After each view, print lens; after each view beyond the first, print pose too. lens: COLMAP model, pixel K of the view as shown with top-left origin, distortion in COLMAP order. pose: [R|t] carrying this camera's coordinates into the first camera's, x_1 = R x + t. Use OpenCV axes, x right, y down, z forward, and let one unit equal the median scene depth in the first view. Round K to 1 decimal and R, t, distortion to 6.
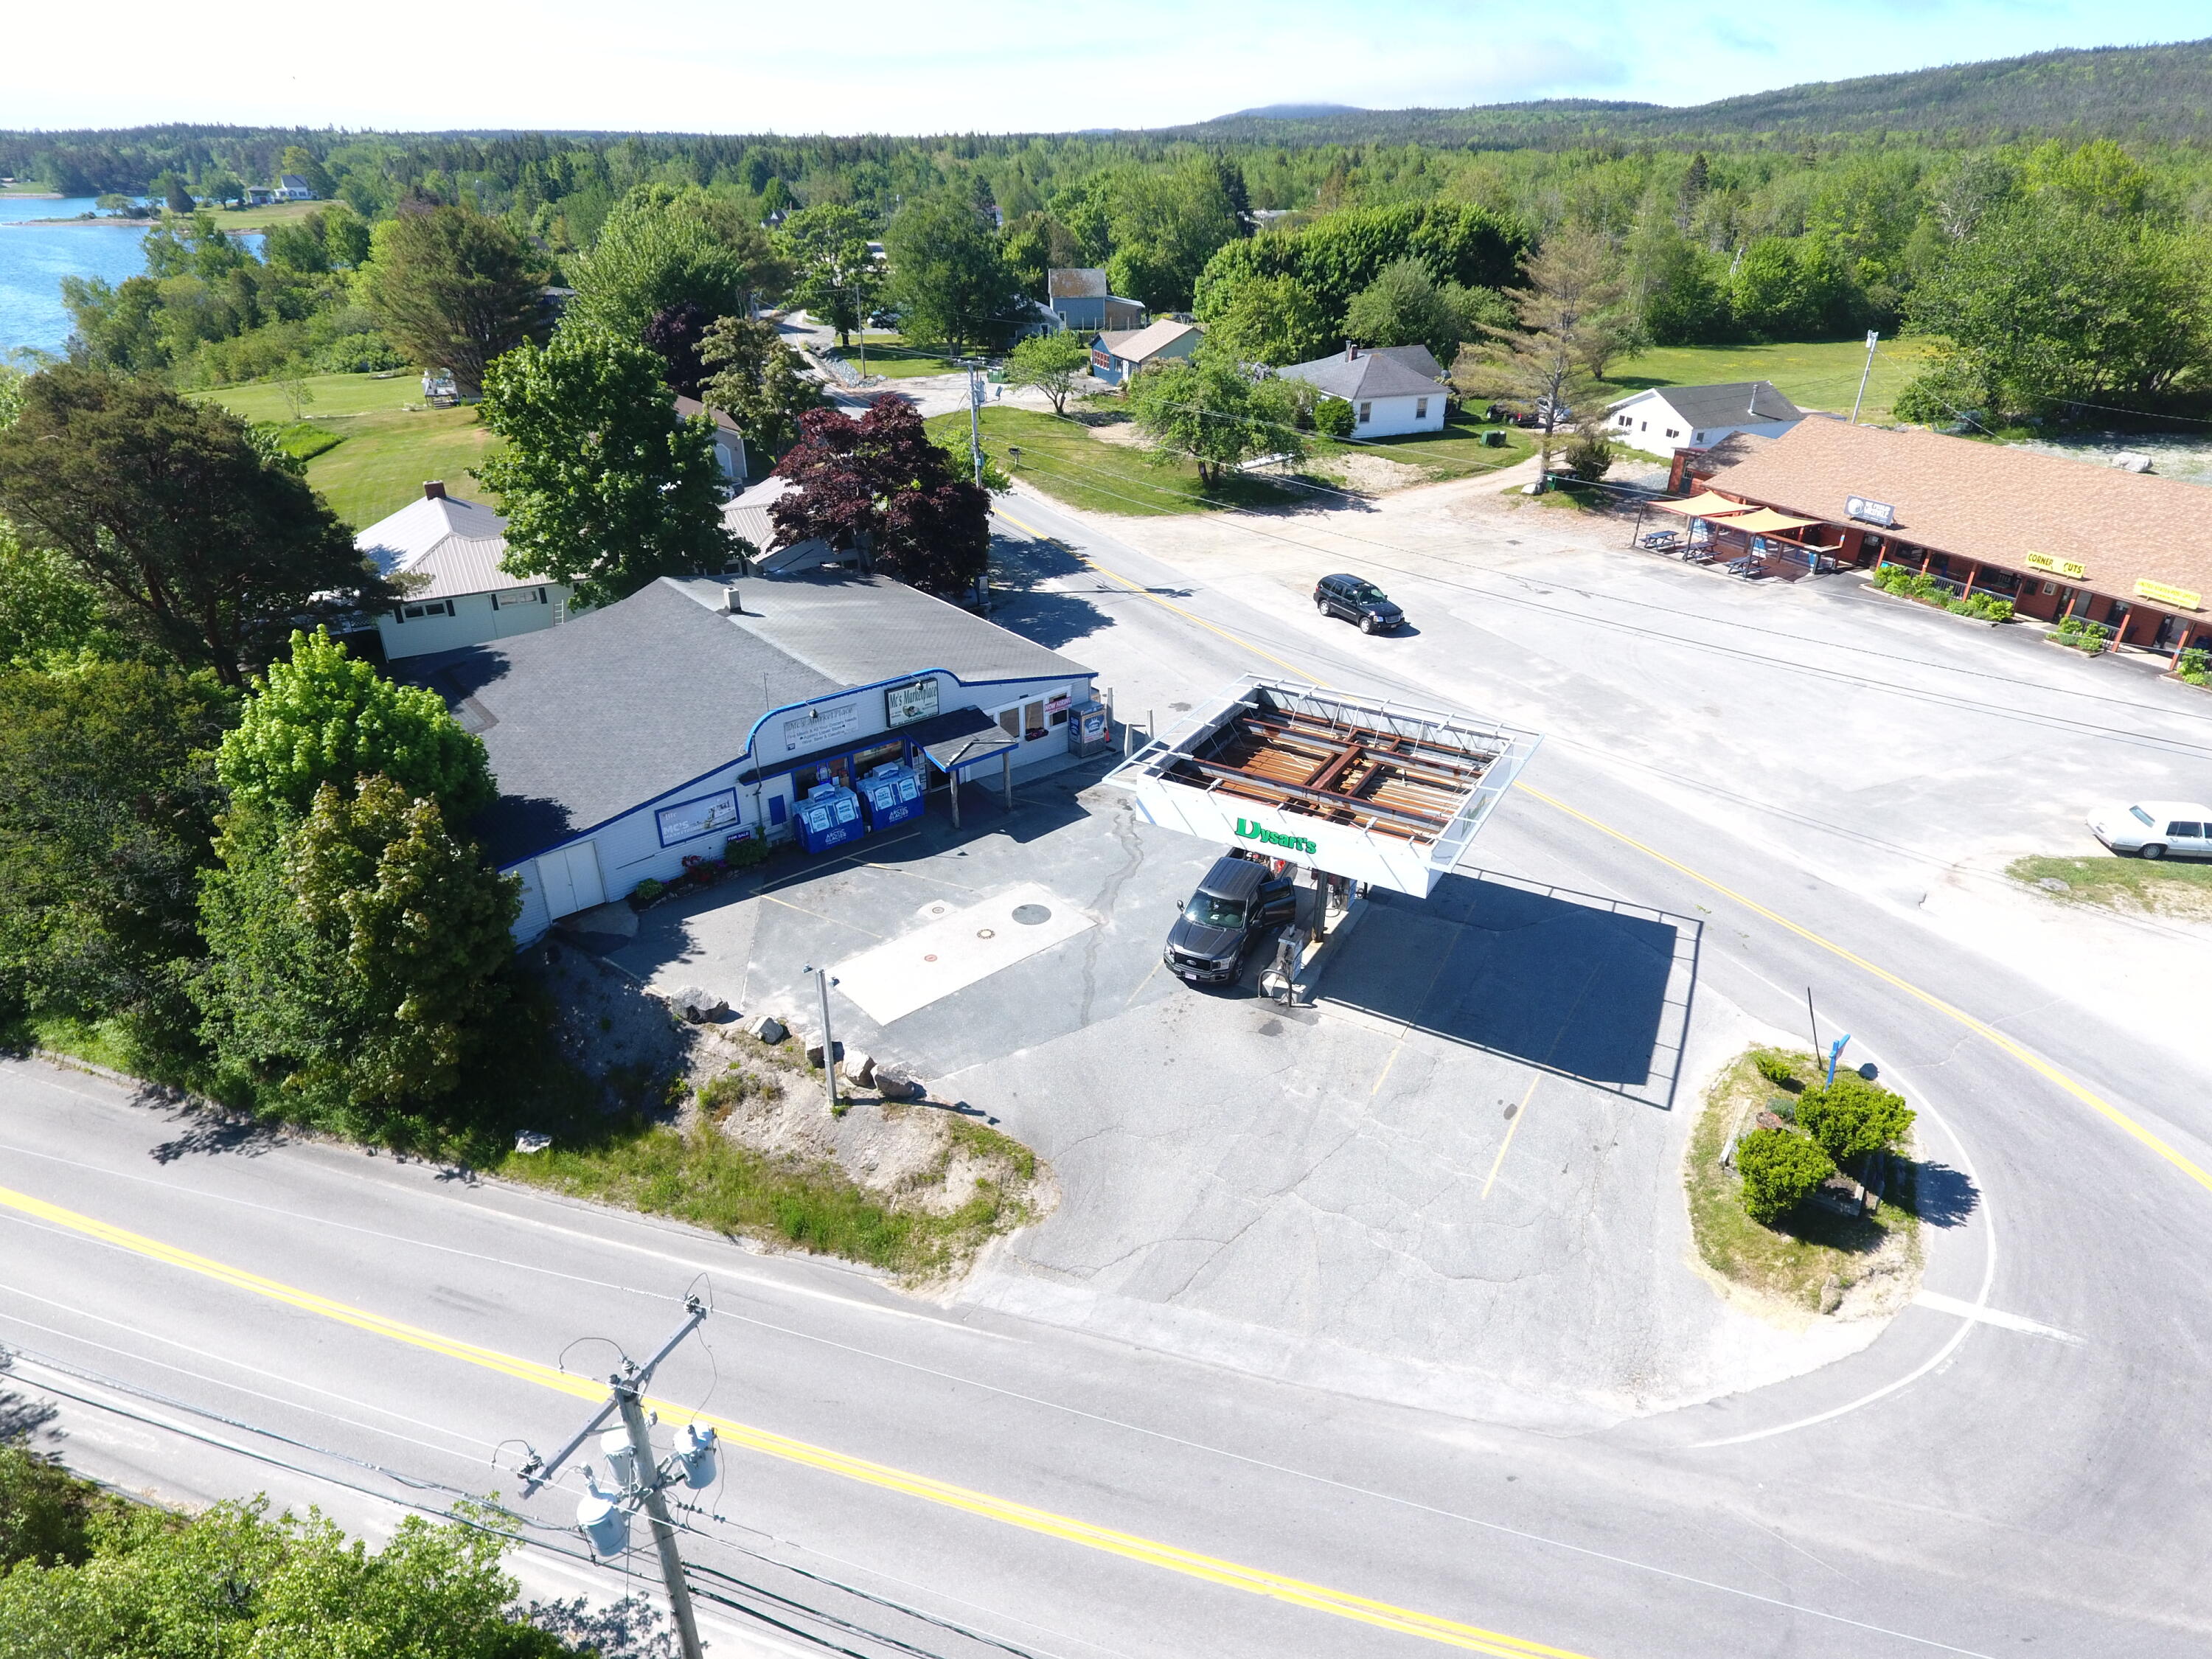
lens RADIAL K [[1300.5, 0, 1125.5], [0, 1300.5, 829.9], [0, 0, 1]] dist [-0.002817, -0.000833]
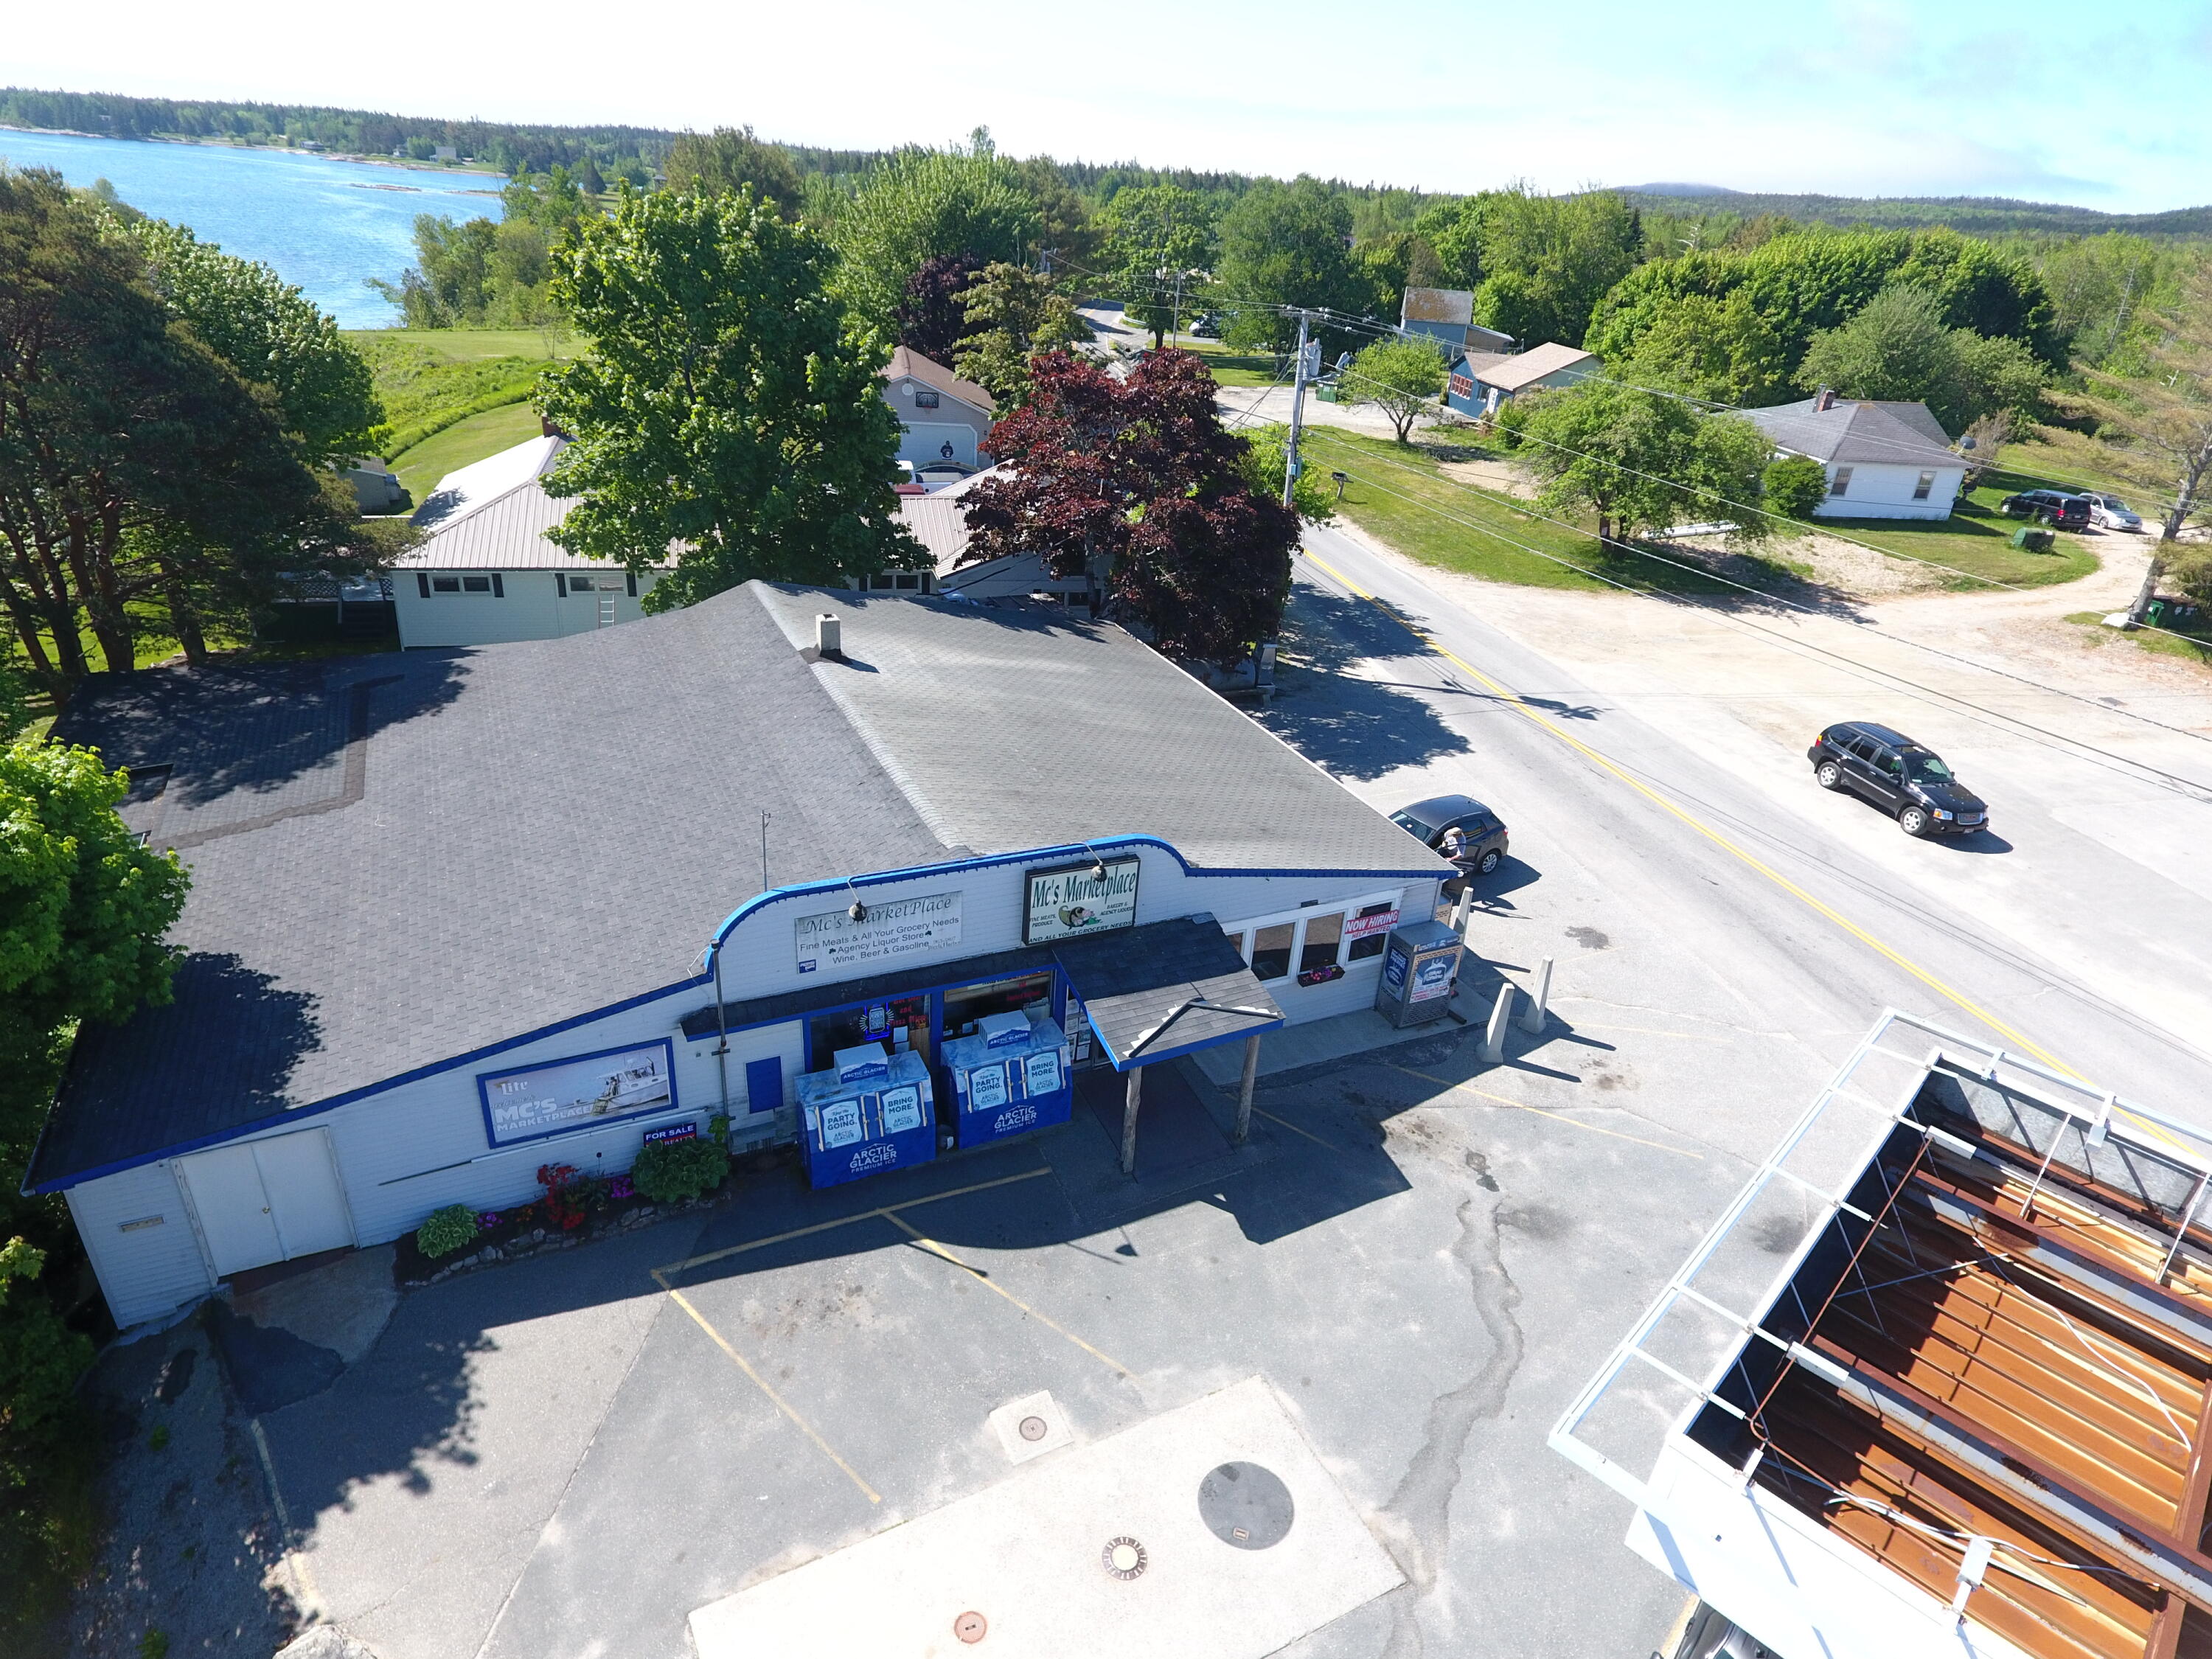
lens RADIAL K [[1300.5, 0, 1124.2], [0, 1300.5, 834.2], [0, 0, 1]] dist [-0.002817, -0.000833]
pose [[0.967618, 0.165383, -0.190693, -0.053732], [-0.171327, 0.985100, -0.014999, -0.105166], [0.185371, 0.047184, 0.981535, 0.471287]]
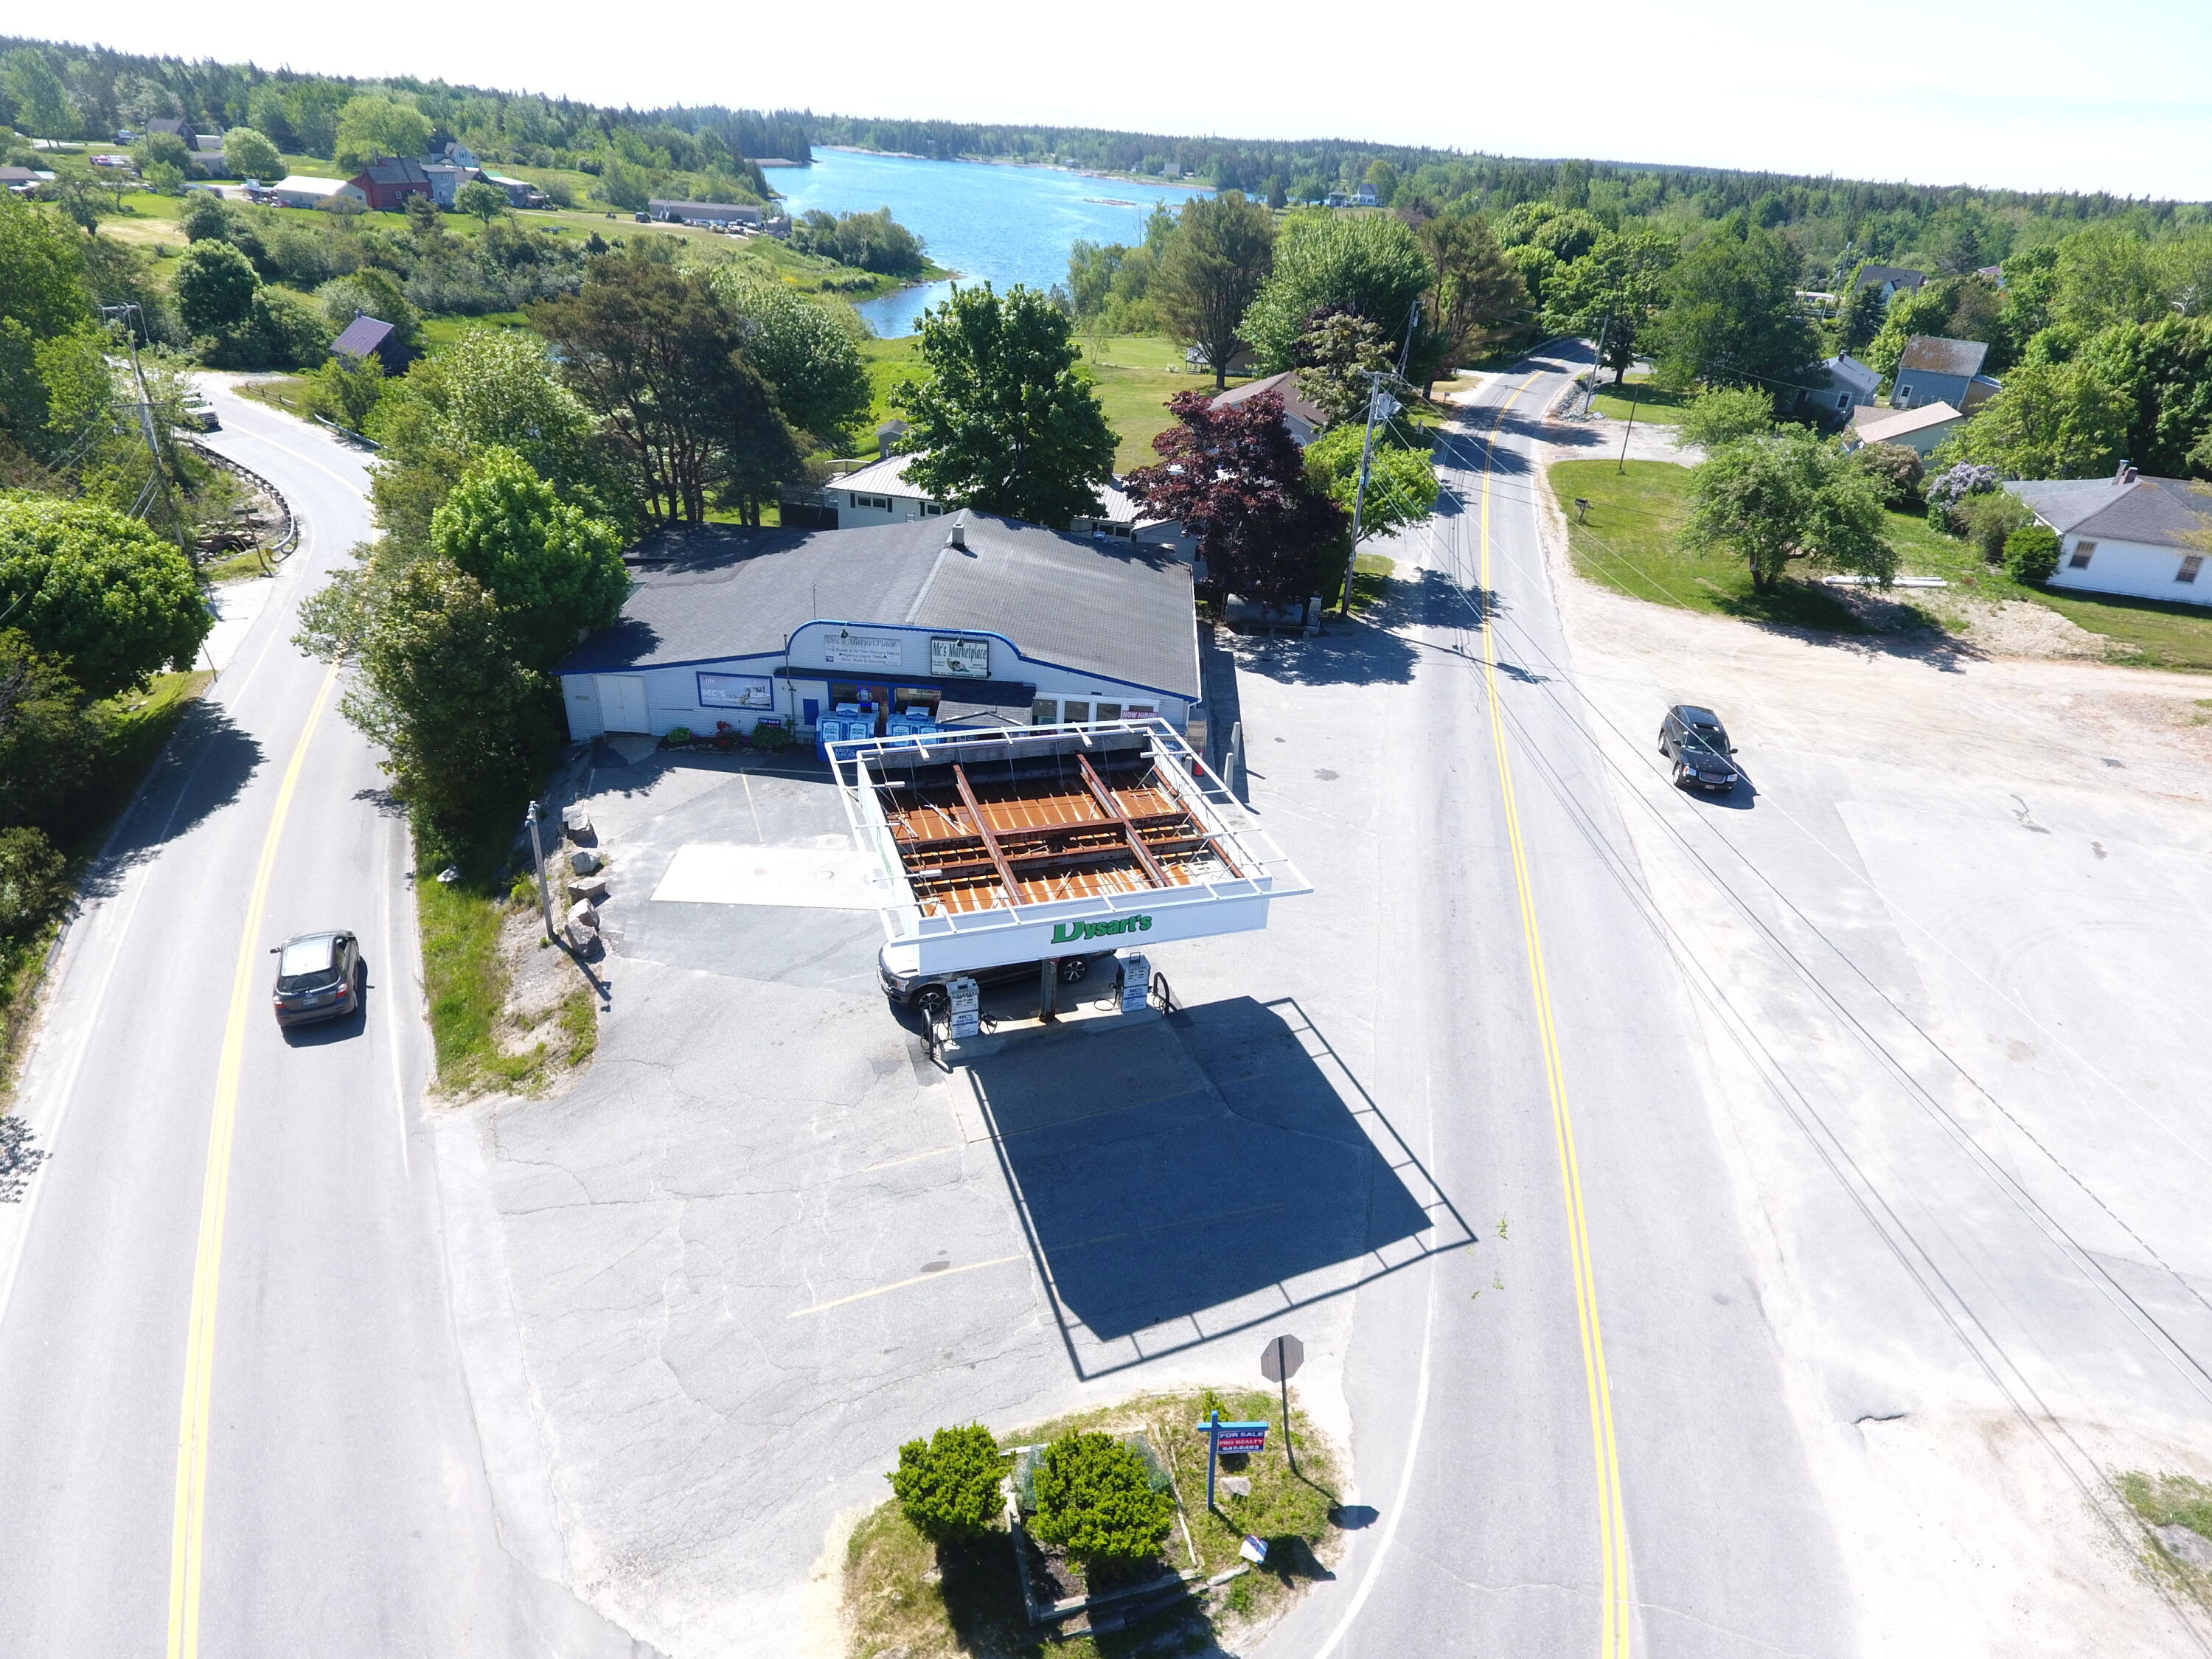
lens RADIAL K [[1300.5, 0, 1123.3], [0, 1300.5, 831.7], [0, 0, 1]] dist [-0.002817, -0.000833]
pose [[0.744968, 0.348069, -0.569096, 0.494669], [-0.359675, 0.928045, 0.096781, -0.104010], [0.561833, 0.132591, 0.816555, 0.237859]]
